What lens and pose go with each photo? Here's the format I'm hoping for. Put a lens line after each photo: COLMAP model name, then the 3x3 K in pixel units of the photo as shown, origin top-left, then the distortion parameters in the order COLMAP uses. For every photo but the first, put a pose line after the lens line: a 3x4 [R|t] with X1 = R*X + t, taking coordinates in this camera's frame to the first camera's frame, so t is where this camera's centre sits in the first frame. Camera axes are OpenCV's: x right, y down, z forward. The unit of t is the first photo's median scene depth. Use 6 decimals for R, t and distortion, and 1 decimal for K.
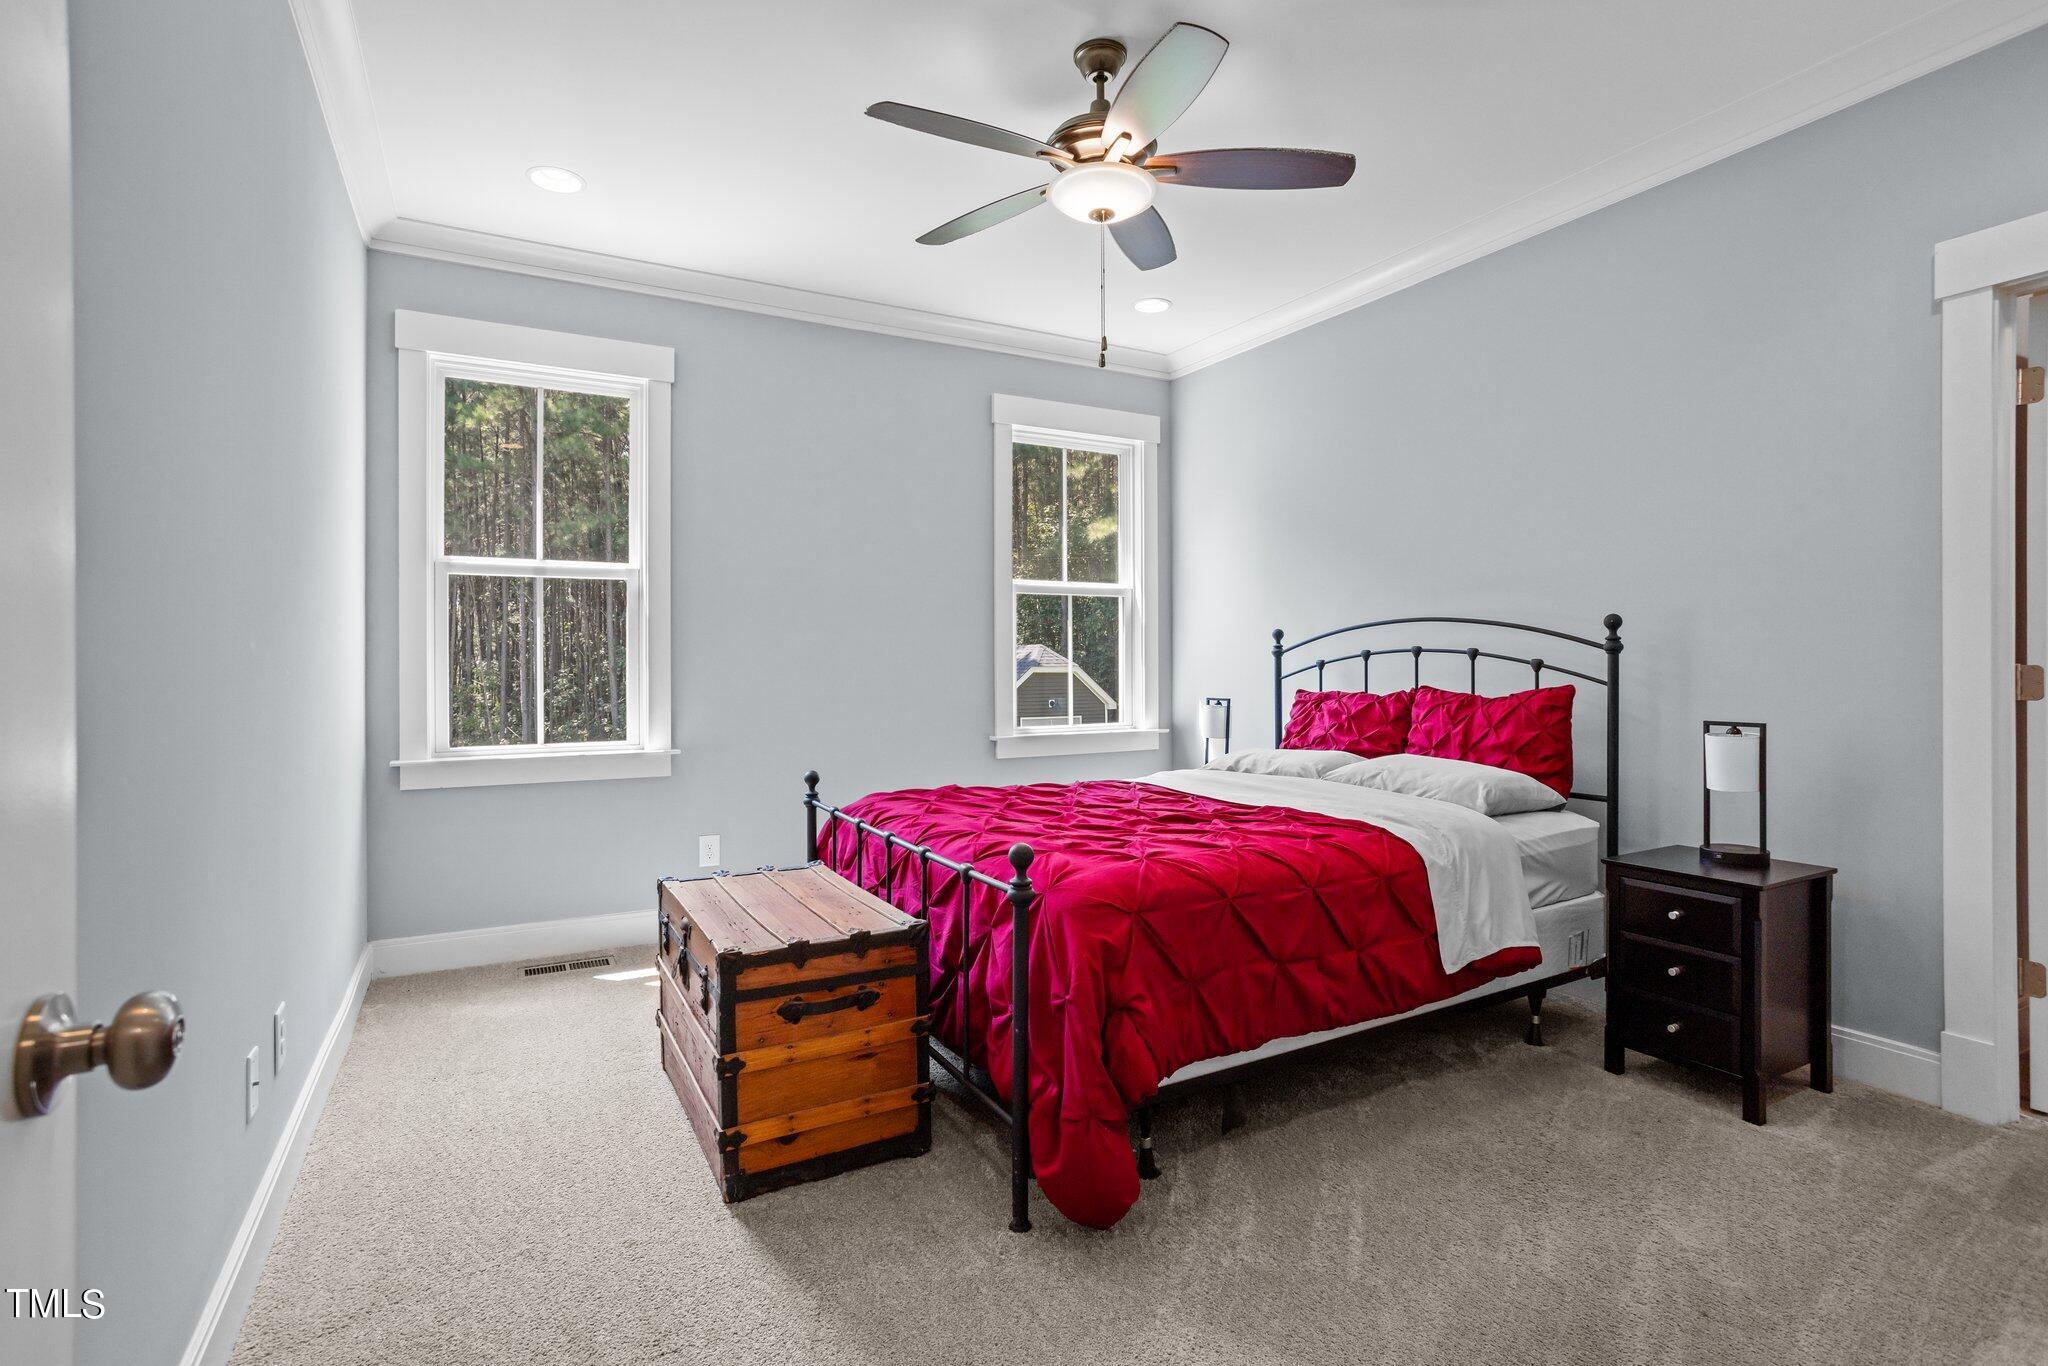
lens RADIAL K [[999.7, 0, 1015.0], [0, 999.7, 675.2], [0, 0, 1]] dist [0.005951, 0.015242]
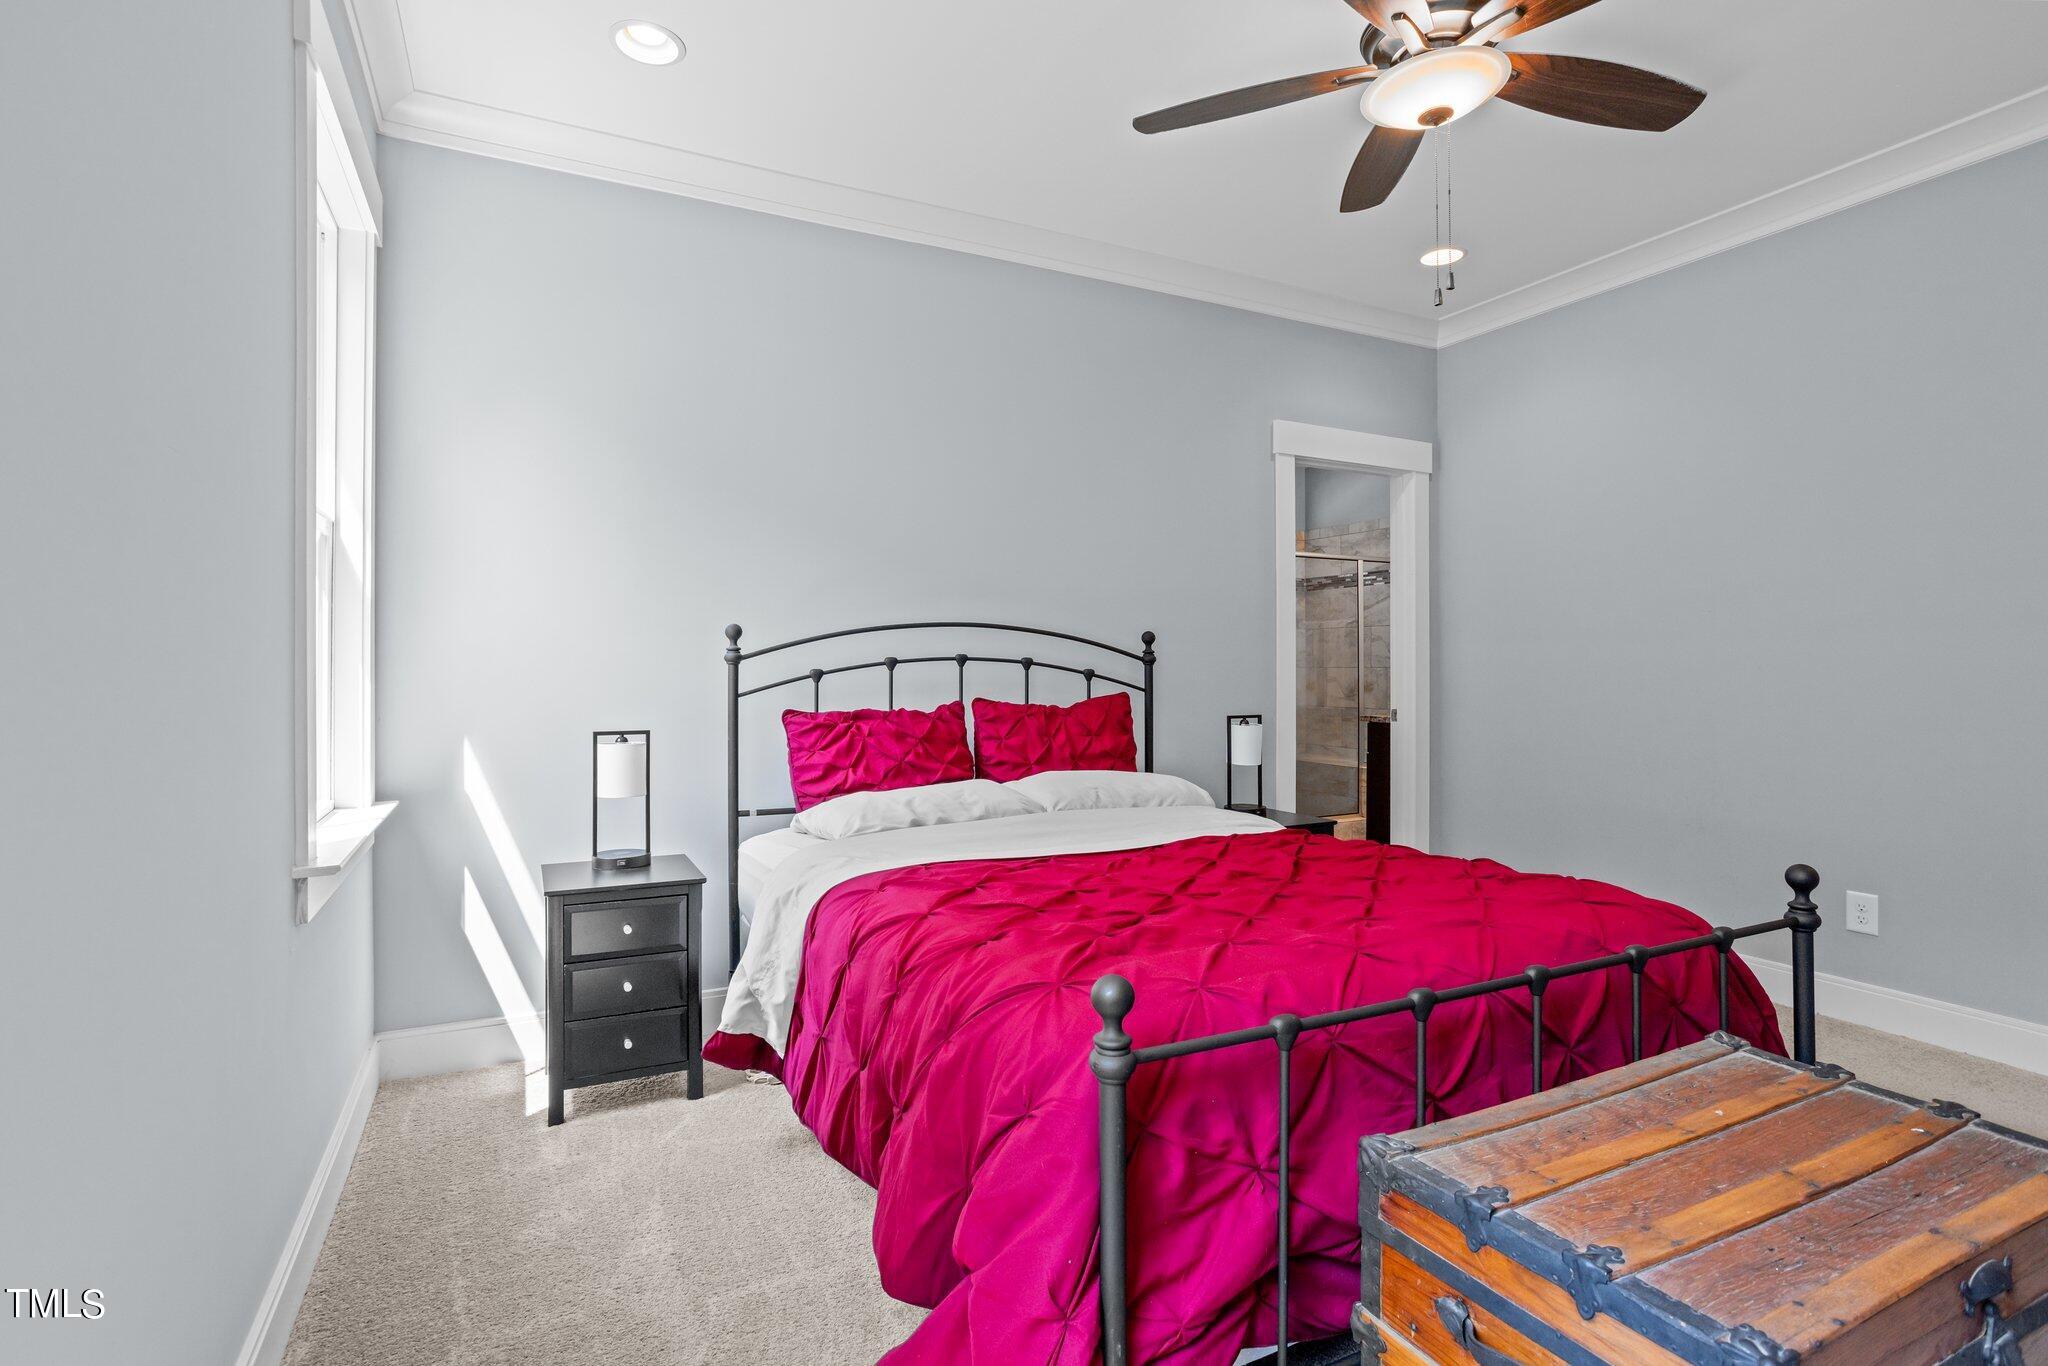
lens RADIAL K [[999.7, 0, 1023.7], [0, 999.7, 665.1], [0, 0, 1]] dist [0.005951, 0.015242]
pose [[0.029617, 0.006376, 0.999541, -0.517494], [0.013971, 0.999879, -0.006792, -0.013114], [-0.999464, 0.014166, 0.029525, 0.968394]]
